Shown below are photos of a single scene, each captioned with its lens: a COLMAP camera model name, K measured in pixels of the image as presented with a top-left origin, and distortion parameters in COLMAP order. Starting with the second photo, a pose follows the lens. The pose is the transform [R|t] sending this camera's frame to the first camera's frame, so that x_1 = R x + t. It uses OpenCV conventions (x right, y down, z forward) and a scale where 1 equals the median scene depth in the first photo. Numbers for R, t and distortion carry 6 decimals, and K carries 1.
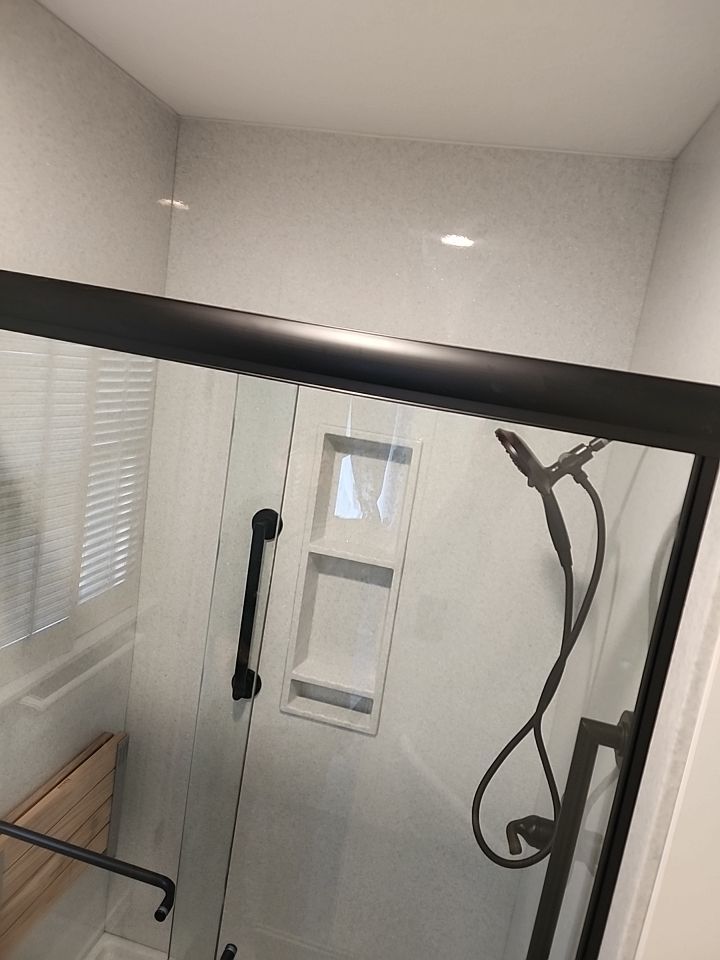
lens RADIAL K [[641.3, 0, 360.7], [0, 641.3, 477.2], [0, 0, 1]] dist [0.088748, -0.083556]
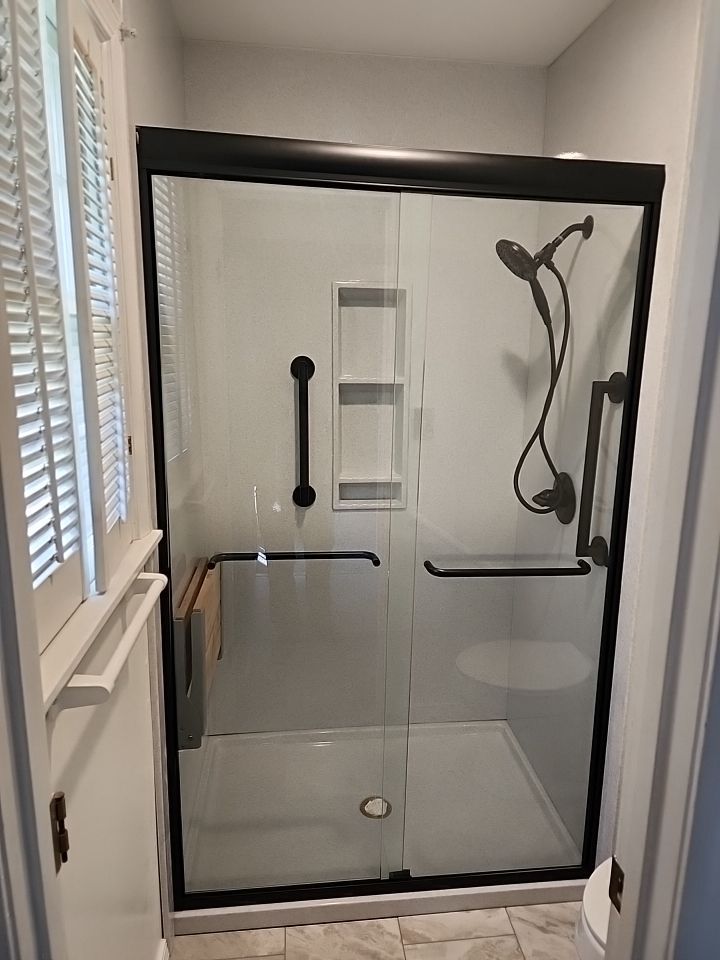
lens RADIAL K [[641.3, 0, 365.0], [0, 641.3, 476.7], [0, 0, 1]] dist [0.088748, -0.083556]
pose [[0.930446, -0.198069, 0.308283, -0.474014], [0.181530, 0.979982, 0.081743, 0.204484], [-0.318302, -0.020095, 0.947776, -0.275745]]
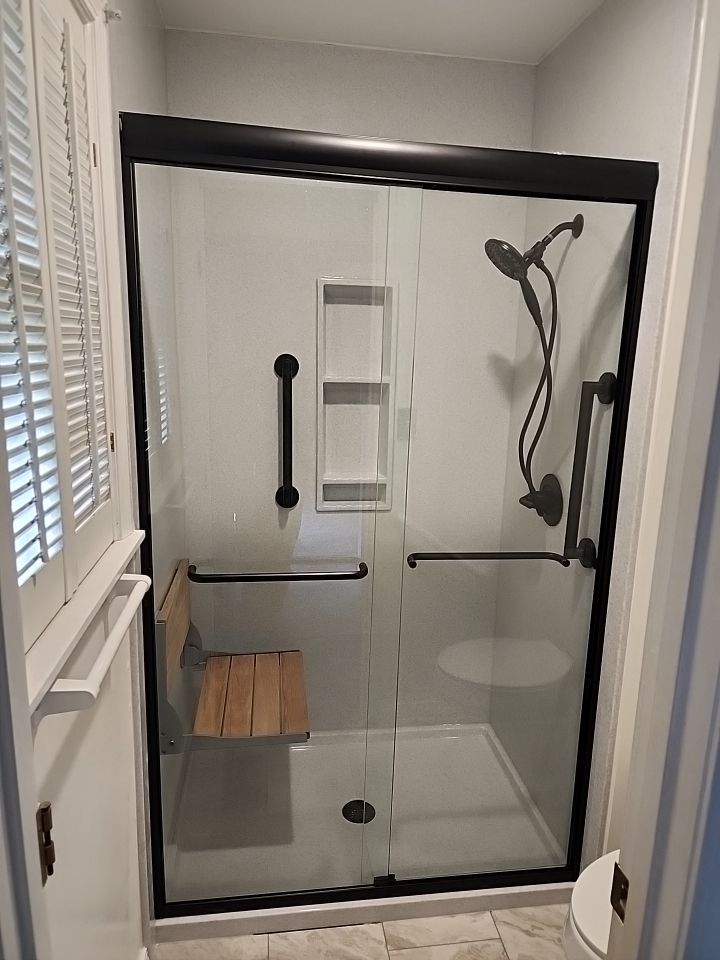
lens RADIAL K [[641.3, 0, 356.9], [0, 641.3, 484.3], [0, 0, 1]] dist [0.088748, -0.083556]
pose [[0.923016, -0.195501, 0.331393, -0.483867], [0.174324, 0.980307, 0.092784, 0.206615], [-0.343007, -0.027871, 0.938919, -0.258582]]
